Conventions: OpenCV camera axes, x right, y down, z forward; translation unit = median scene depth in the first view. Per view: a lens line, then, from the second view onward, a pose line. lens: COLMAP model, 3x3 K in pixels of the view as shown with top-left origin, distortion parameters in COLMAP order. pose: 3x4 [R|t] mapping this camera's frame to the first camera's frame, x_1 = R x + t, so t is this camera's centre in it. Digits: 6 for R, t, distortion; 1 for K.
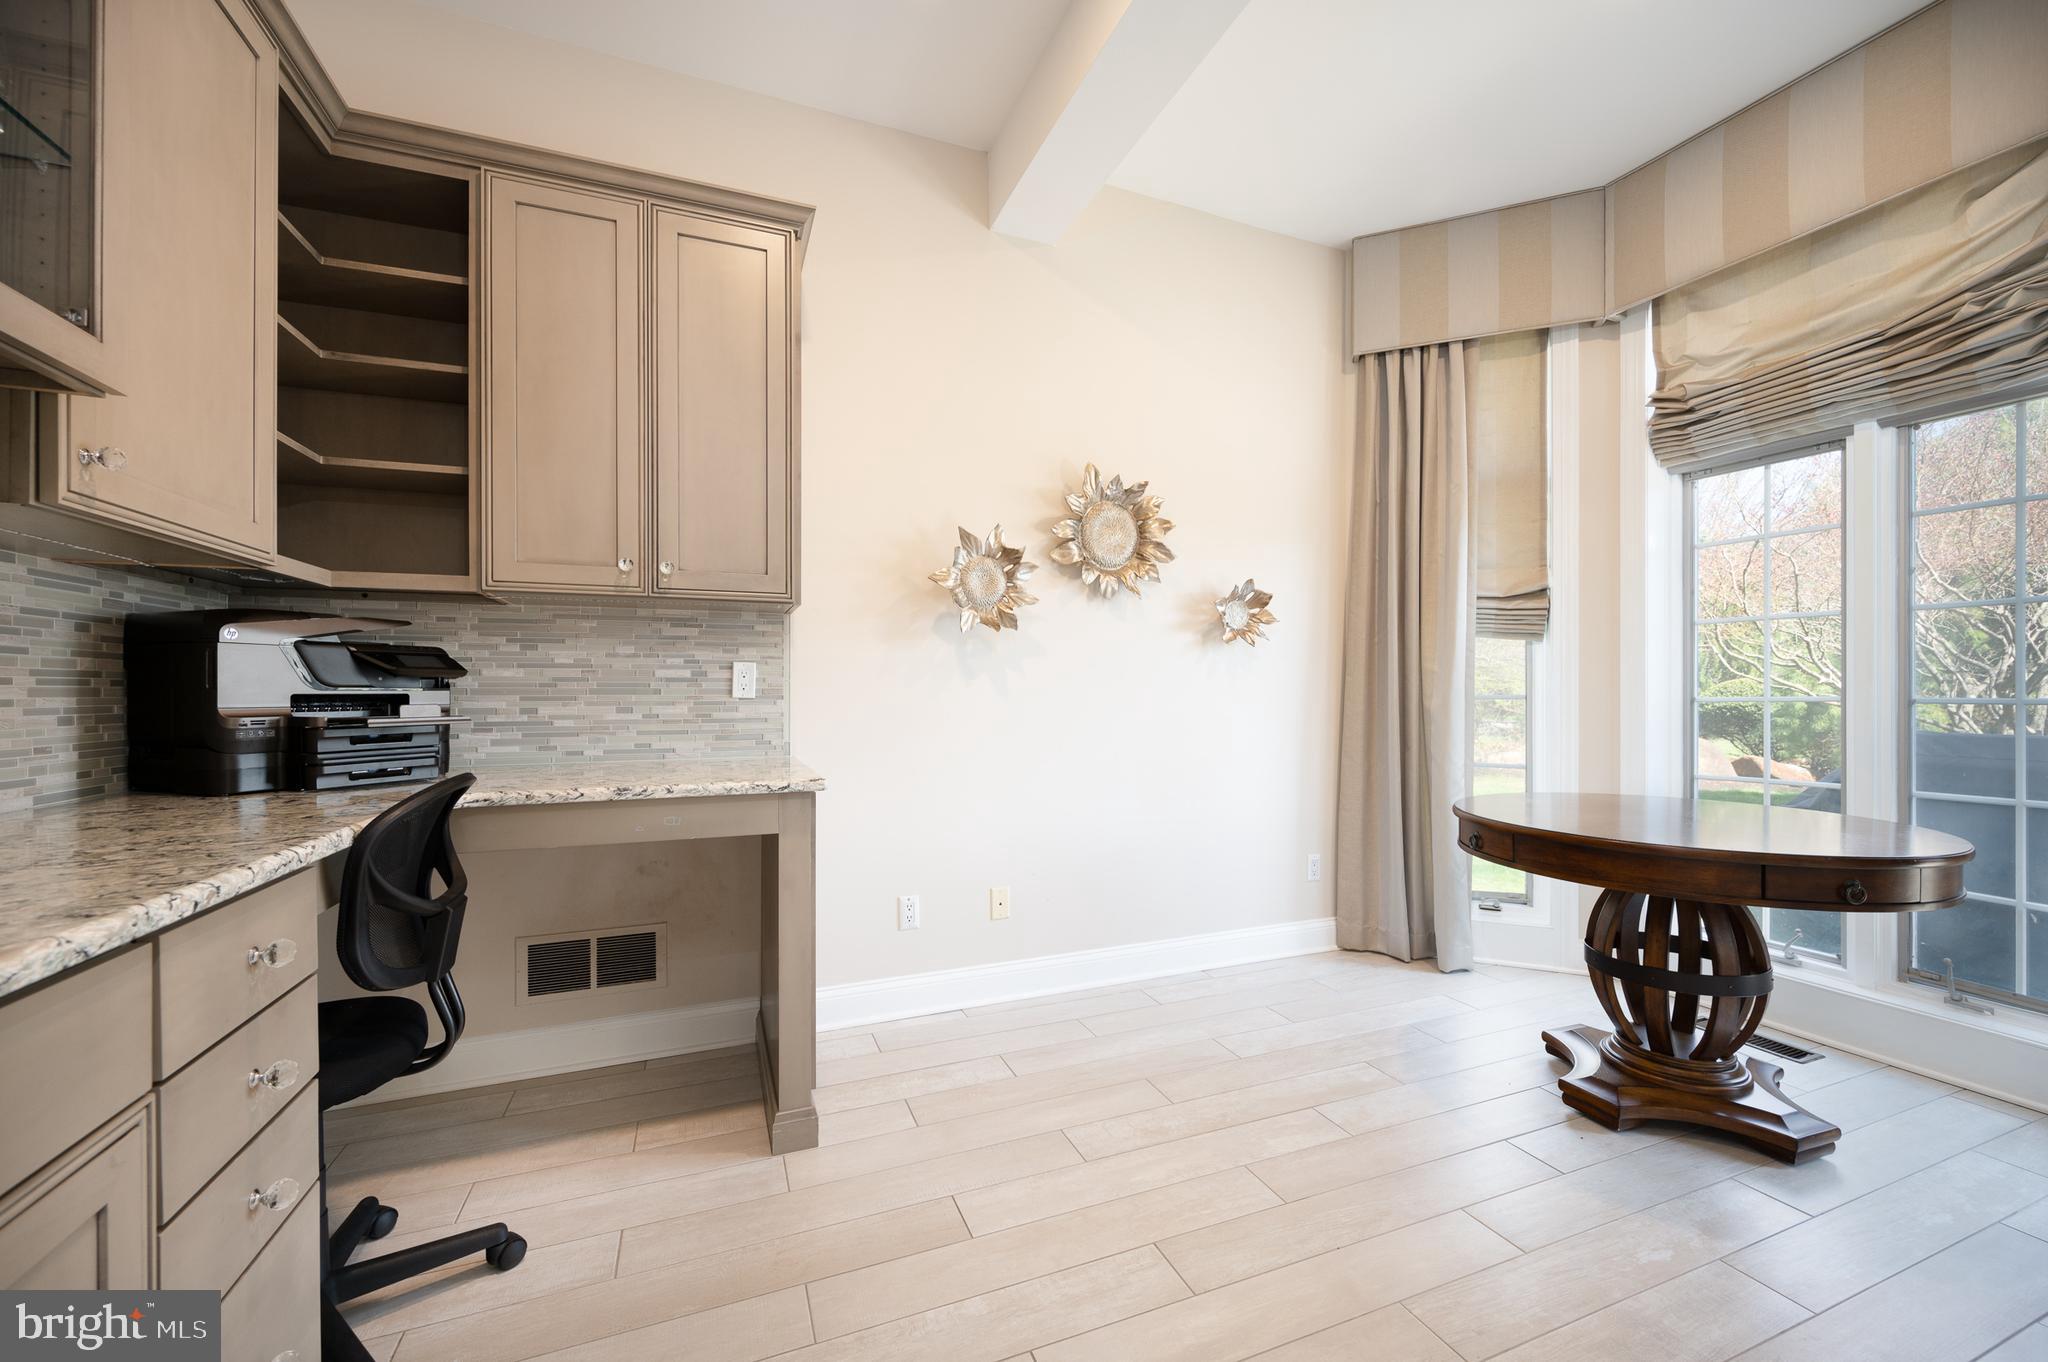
lens RADIAL K [[813.6, 0, 1028.6], [0, 813.6, 691.3], [0, 0, 1]] dist [0.000843, -0.001625]
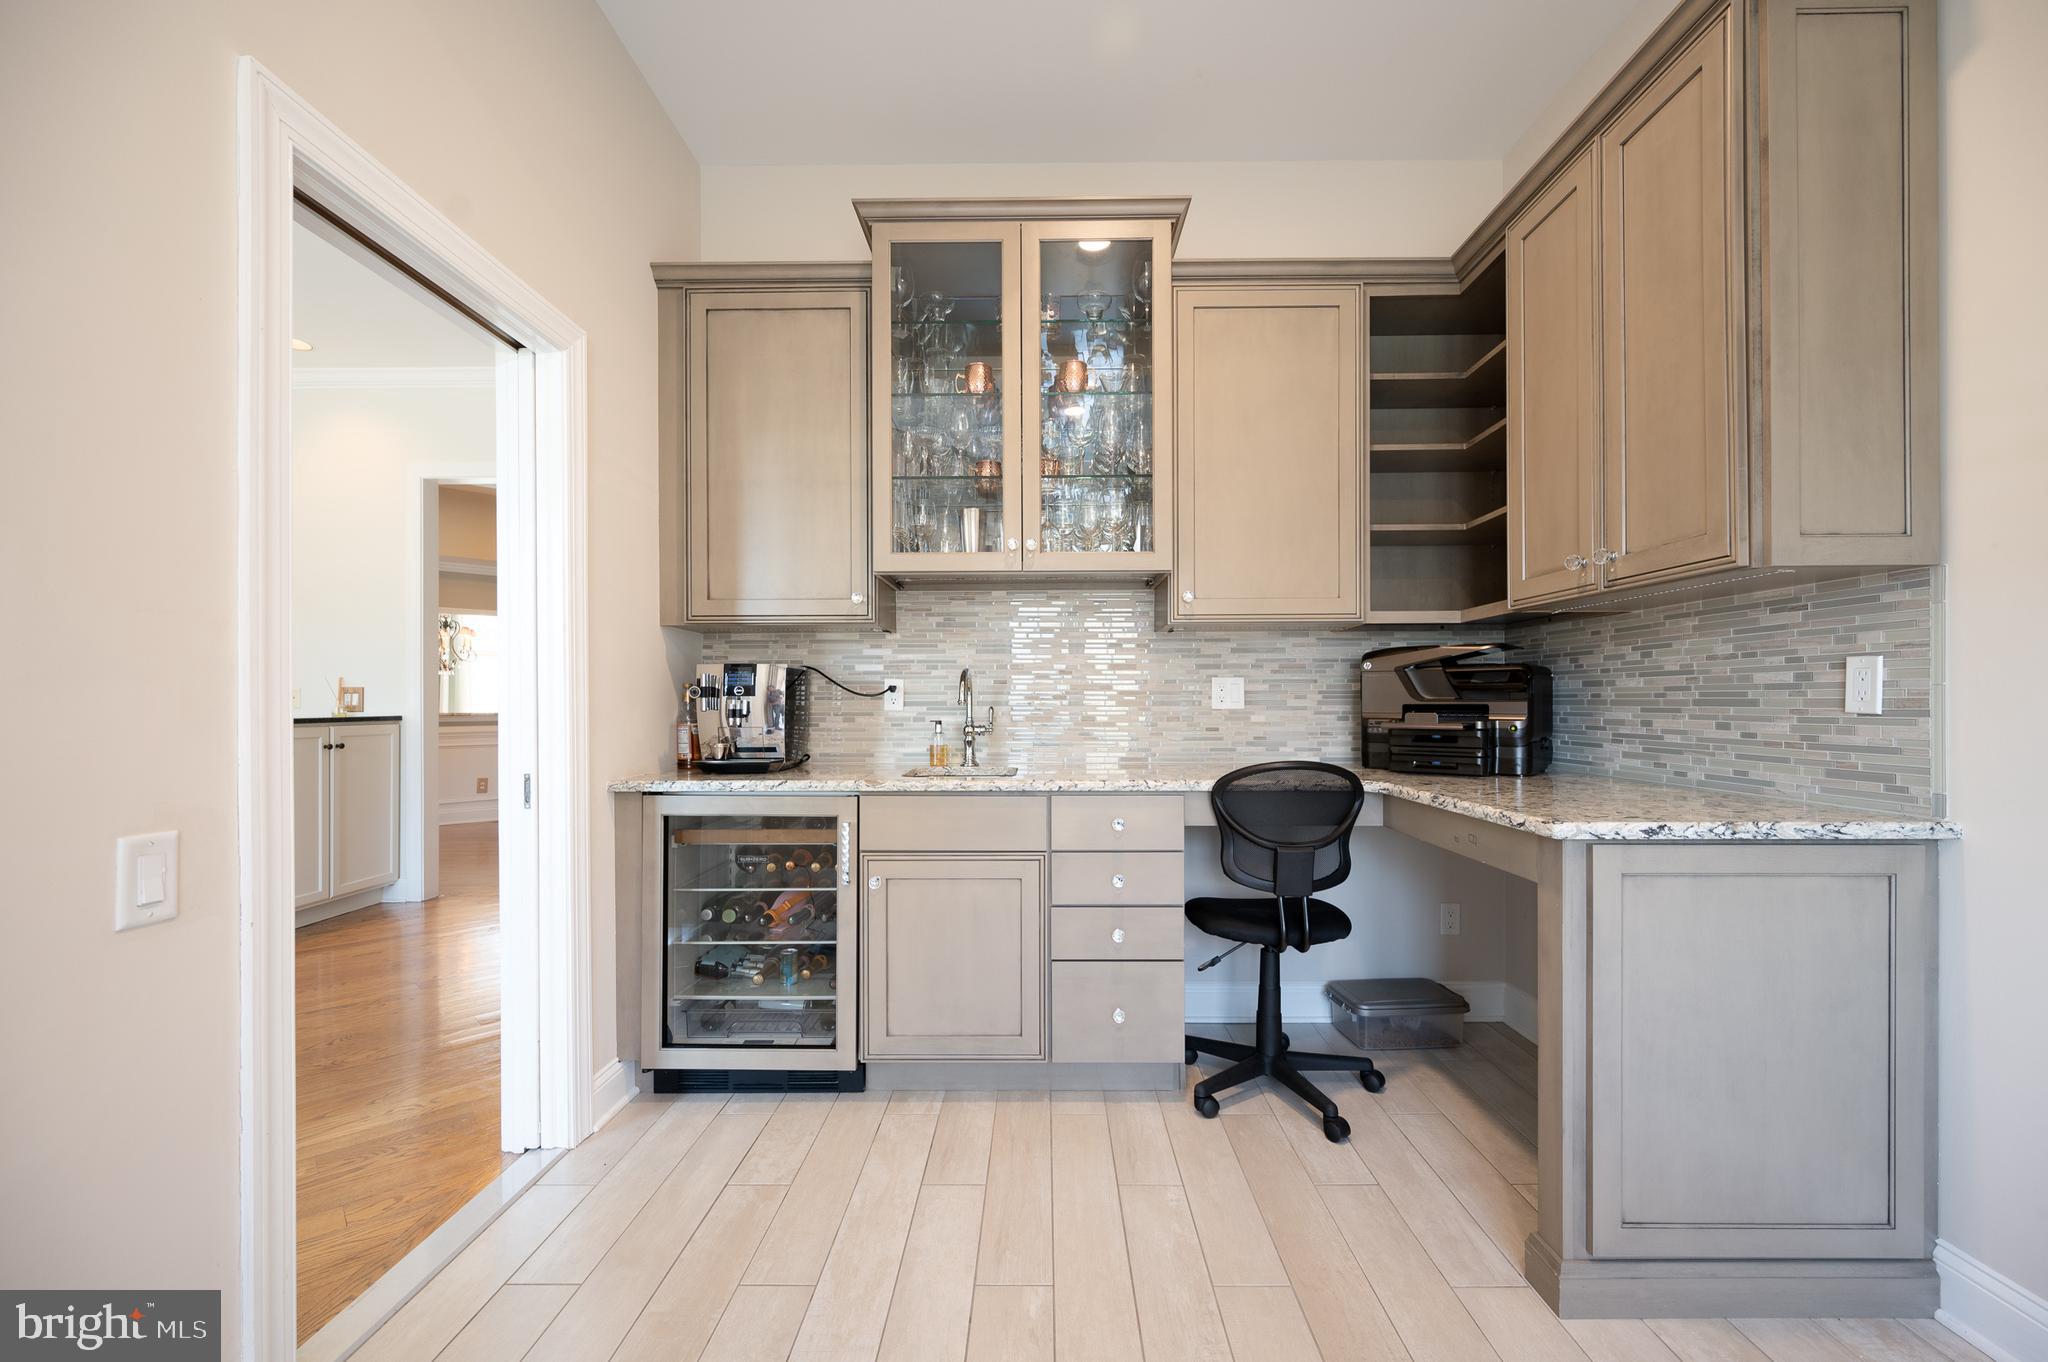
lens RADIAL K [[813.6, 0, 1029.6], [0, 813.6, 695.0], [0, 0, 1]] dist [0.000843, -0.001625]
pose [[-0.383956, -0.004662, -0.923339, 0.500959], [0.002933, 0.999976, -0.006268, -0.004158], [0.923347, -0.005115, -0.383933, 0.690601]]
